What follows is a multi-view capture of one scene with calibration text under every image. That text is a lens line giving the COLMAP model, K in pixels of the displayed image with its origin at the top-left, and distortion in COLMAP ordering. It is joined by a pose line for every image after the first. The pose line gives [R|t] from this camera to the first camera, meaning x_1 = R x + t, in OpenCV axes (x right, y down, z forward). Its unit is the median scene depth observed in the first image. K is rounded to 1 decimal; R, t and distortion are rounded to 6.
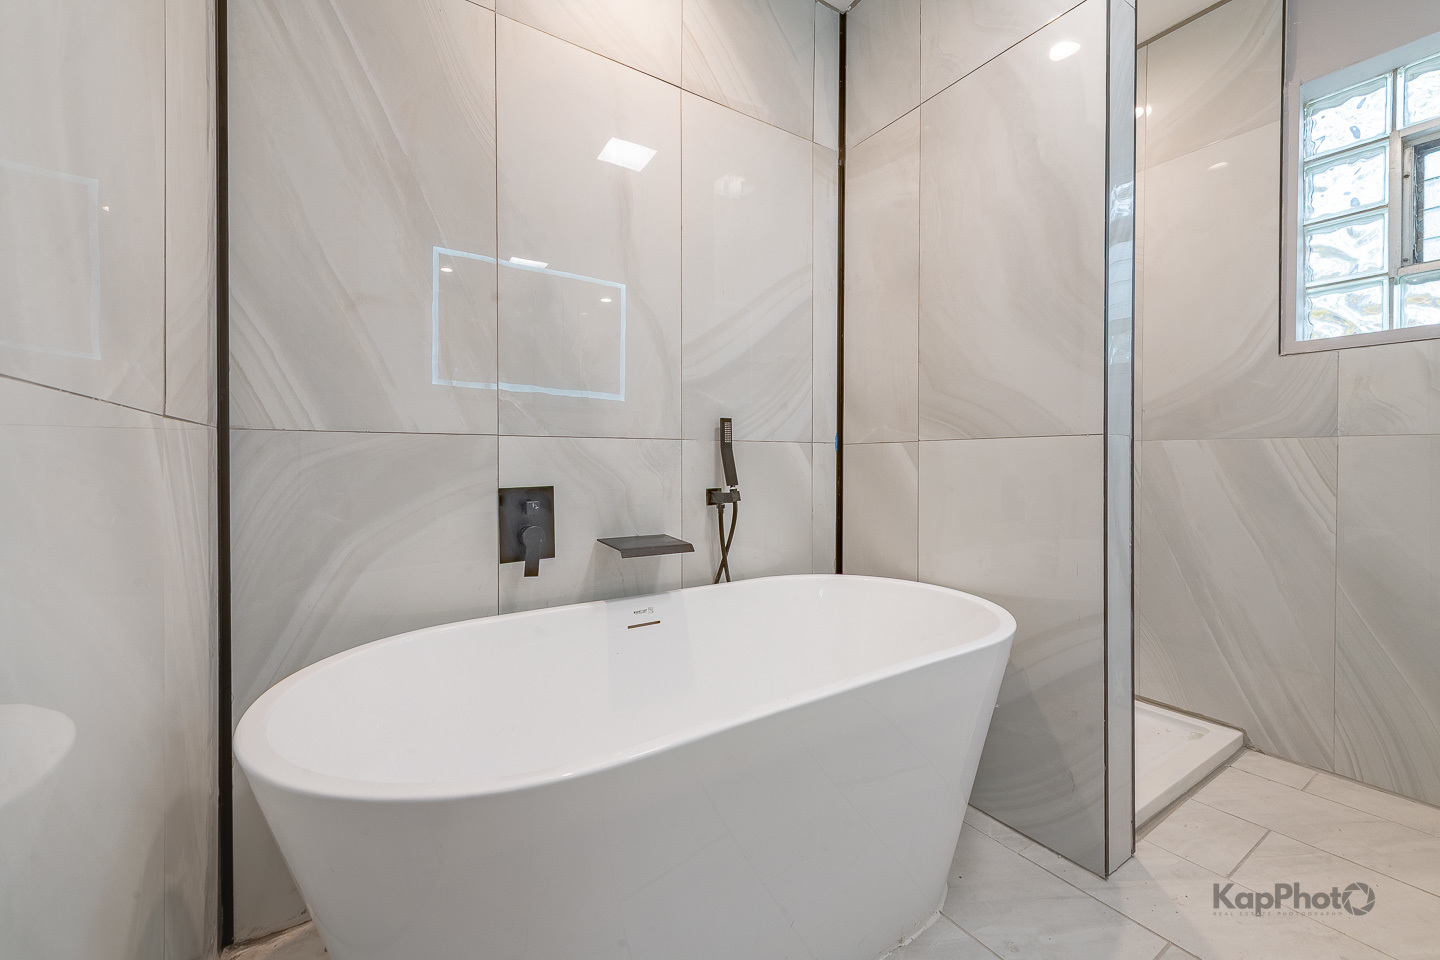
lens RADIAL K [[583.1, 0, 728.2], [0, 583.1, 460.2], [0, 0, 1]] dist [0.018504, -0.006201]
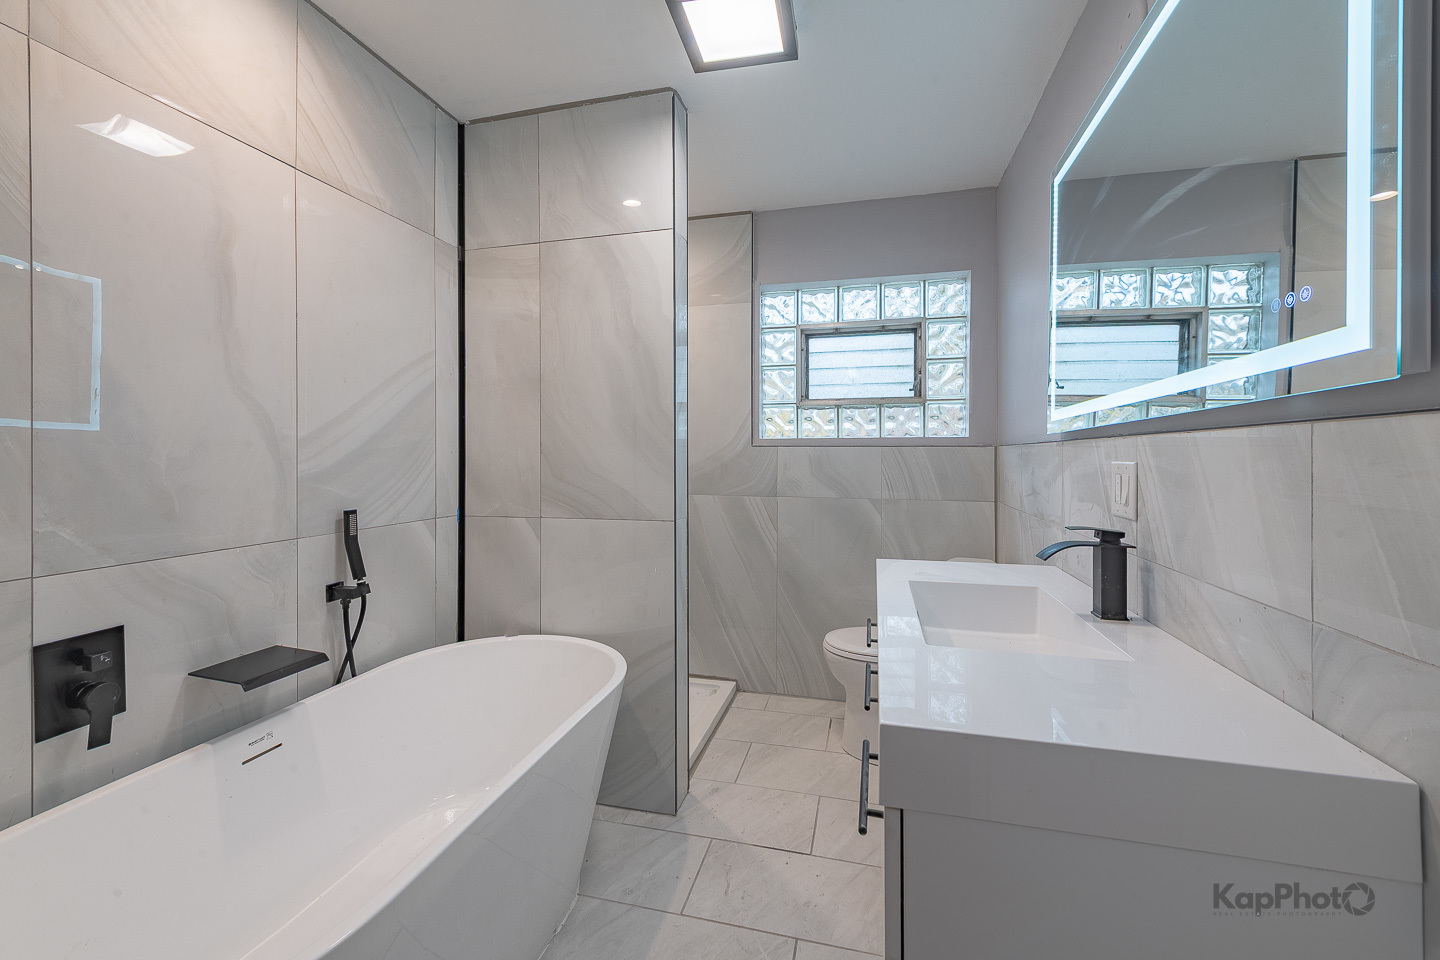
lens RADIAL K [[583.1, 0, 728.2], [0, 583.1, 460.2], [0, 0, 1]] dist [0.018504, -0.006201]
pose [[0.743856, -0.015140, 0.668168, -0.189609], [0.008775, 0.999878, 0.012887, -0.163880], [-0.668282, -0.003722, 0.743899, -0.152173]]
